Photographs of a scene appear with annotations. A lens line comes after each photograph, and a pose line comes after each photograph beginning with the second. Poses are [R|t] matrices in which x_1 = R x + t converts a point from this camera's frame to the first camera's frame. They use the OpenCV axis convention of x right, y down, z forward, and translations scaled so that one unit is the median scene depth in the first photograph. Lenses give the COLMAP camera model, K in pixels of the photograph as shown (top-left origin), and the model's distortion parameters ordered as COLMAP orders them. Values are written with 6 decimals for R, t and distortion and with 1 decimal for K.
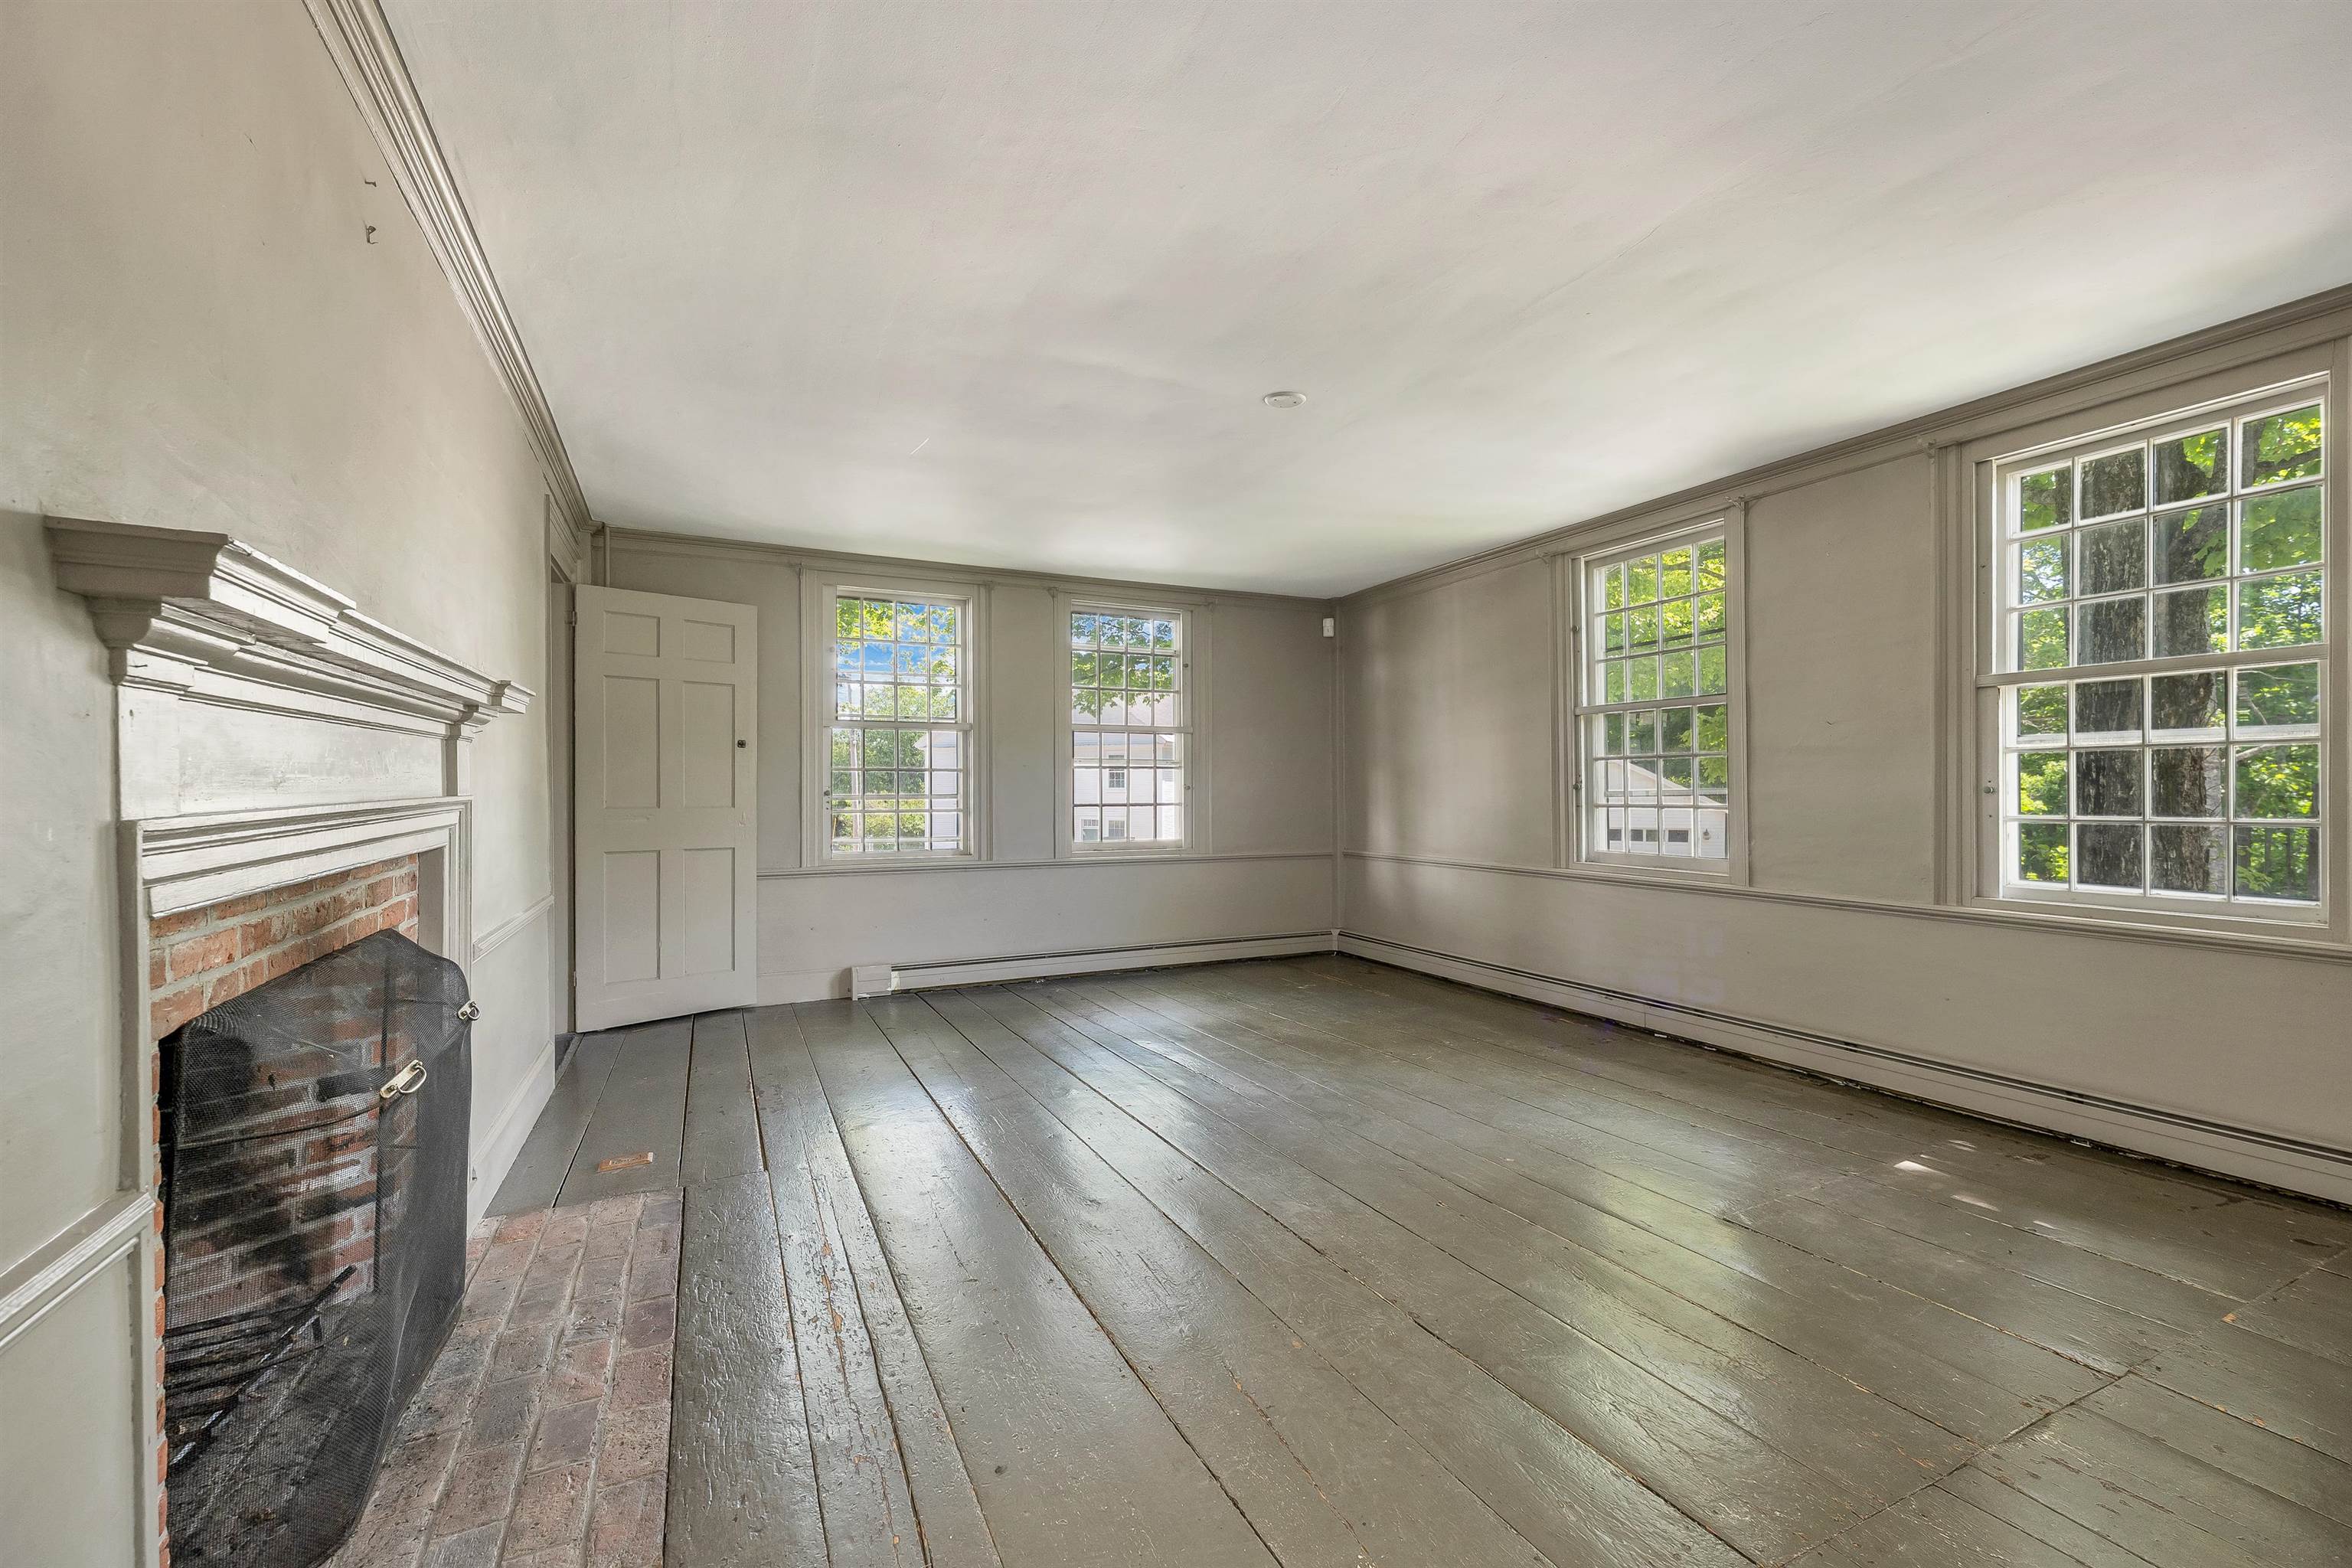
lens RADIAL K [[958.9, 0, 1181.8], [0, 958.9, 797.8], [0, 0, 1]] dist [0.004123, 0.000069]
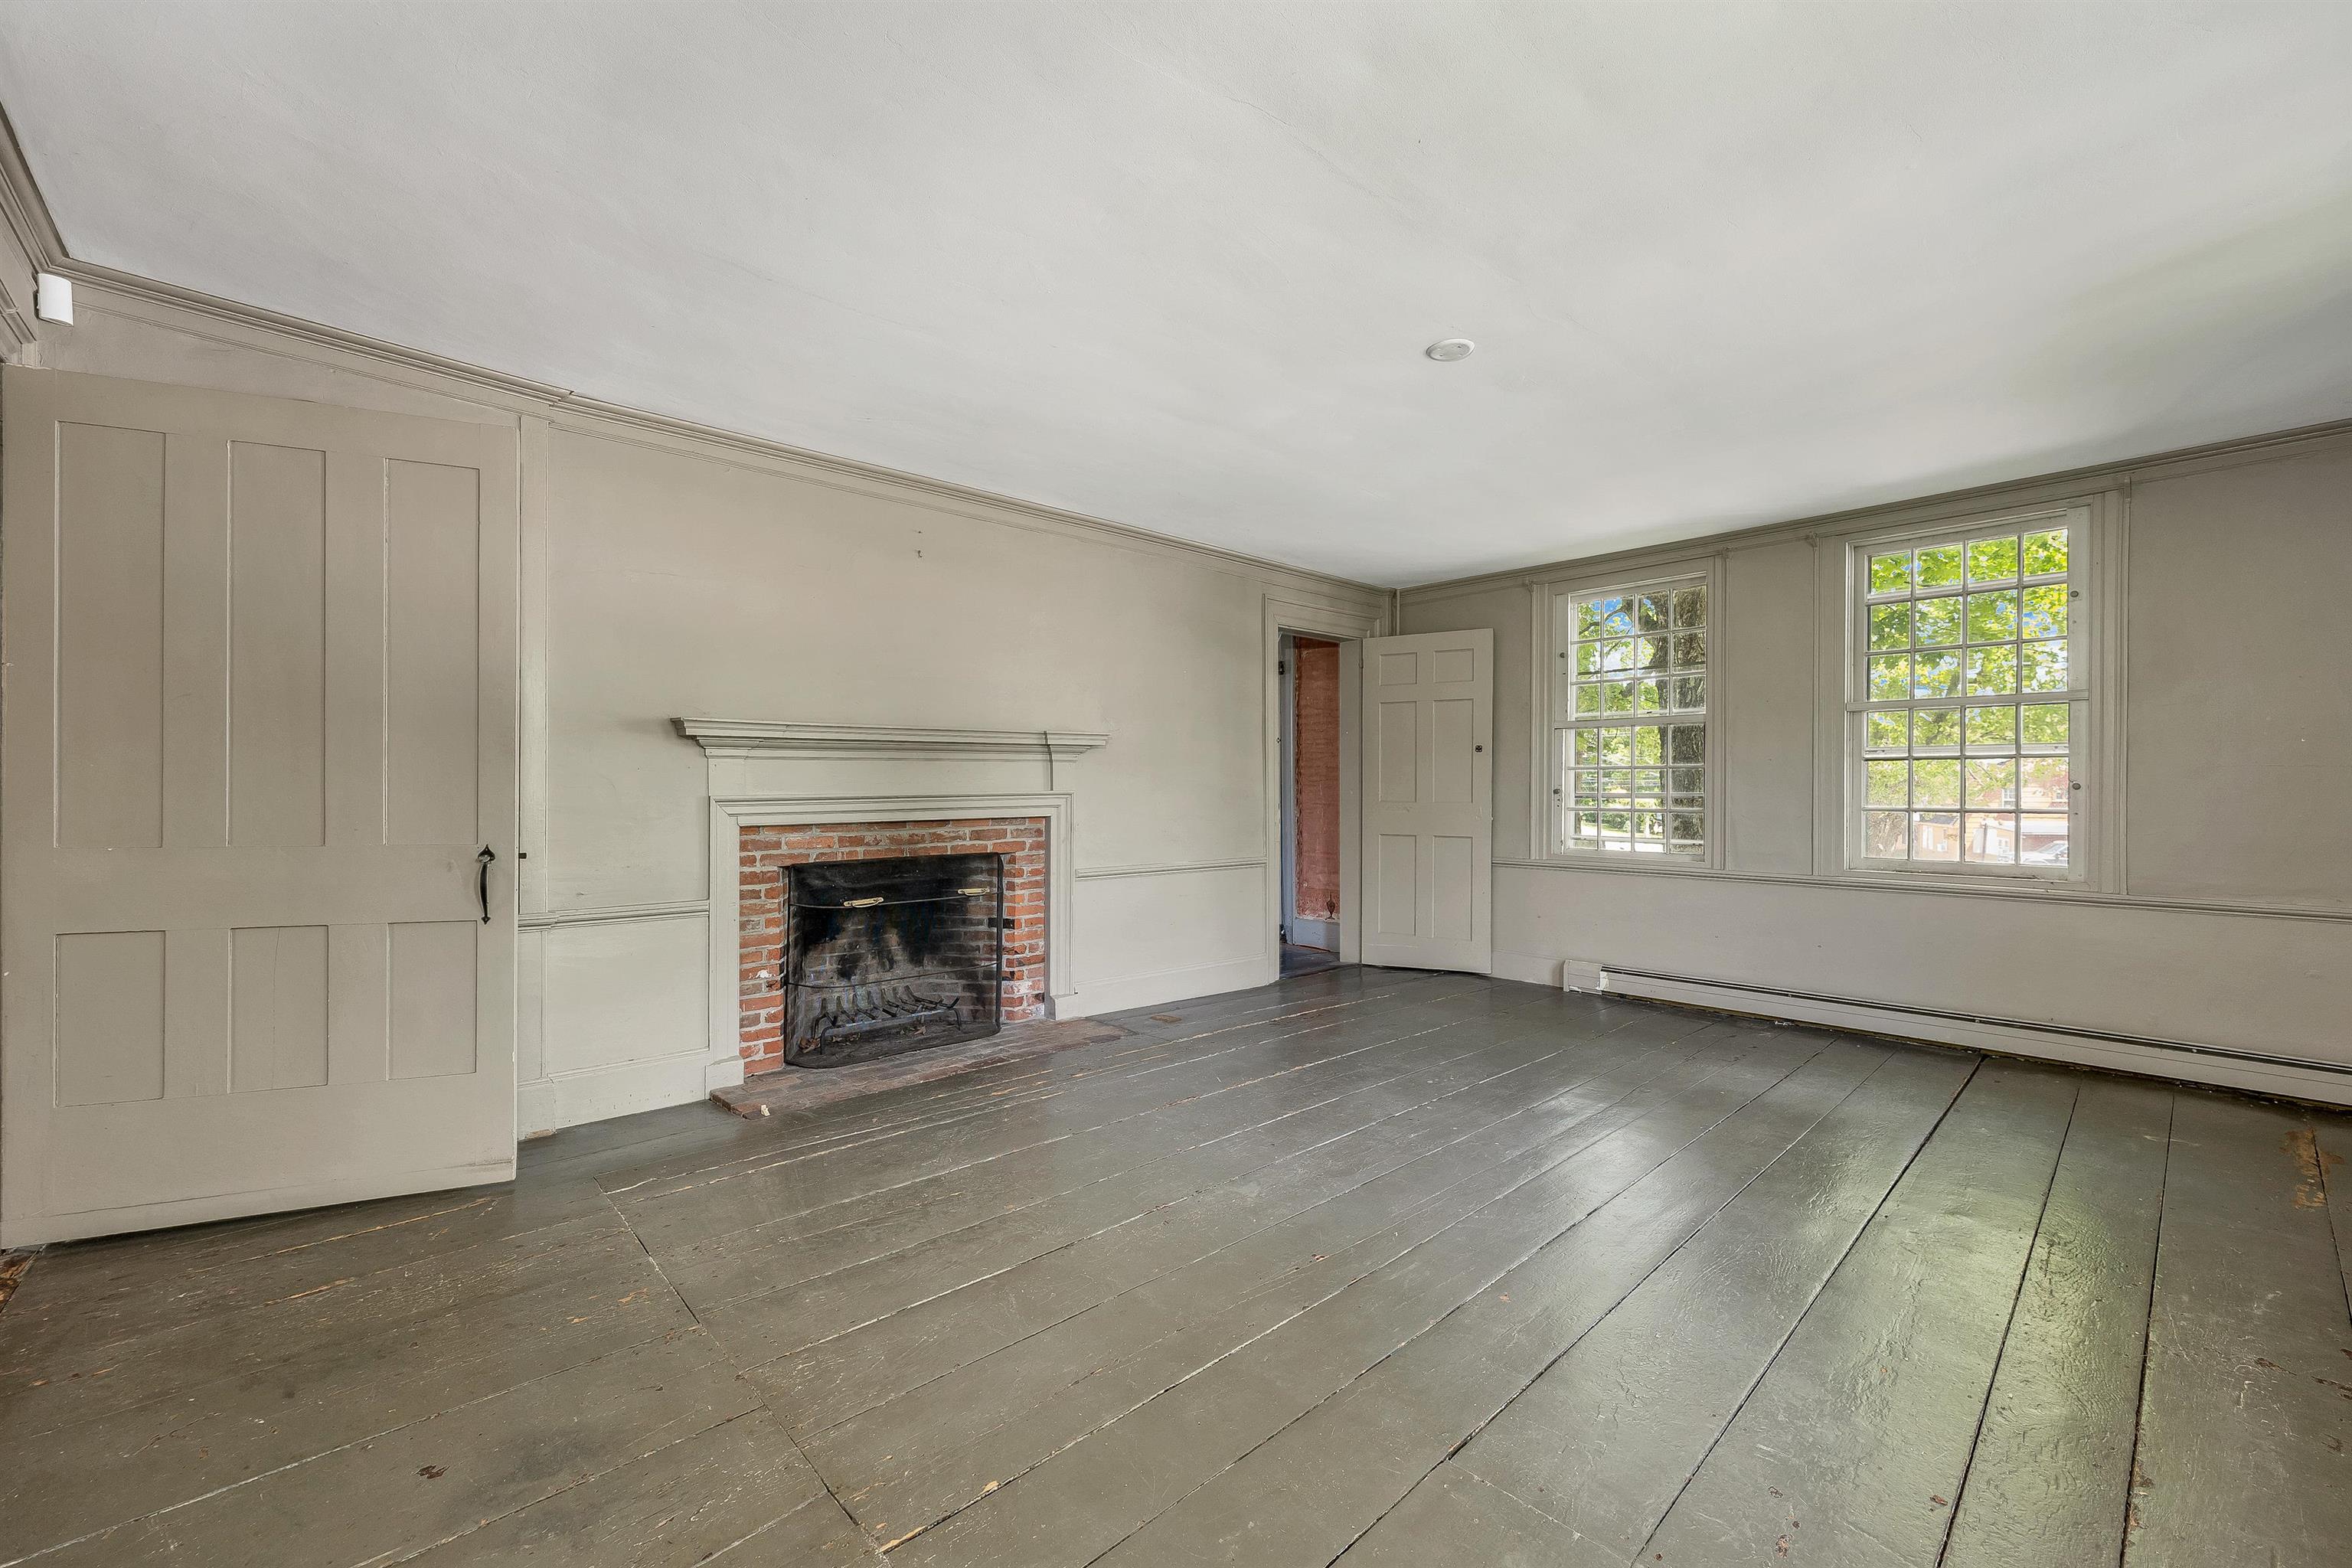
lens RADIAL K [[958.9, 0, 1186.9], [0, 958.9, 783.9], [0, 0, 1]] dist [0.004123, 0.000069]
pose [[0.294373, -0.002689, -0.955687, 1.290479], [-0.008519, 0.999949, -0.005438, -0.009058], [0.955653, 0.009742, 0.294335, 0.739214]]
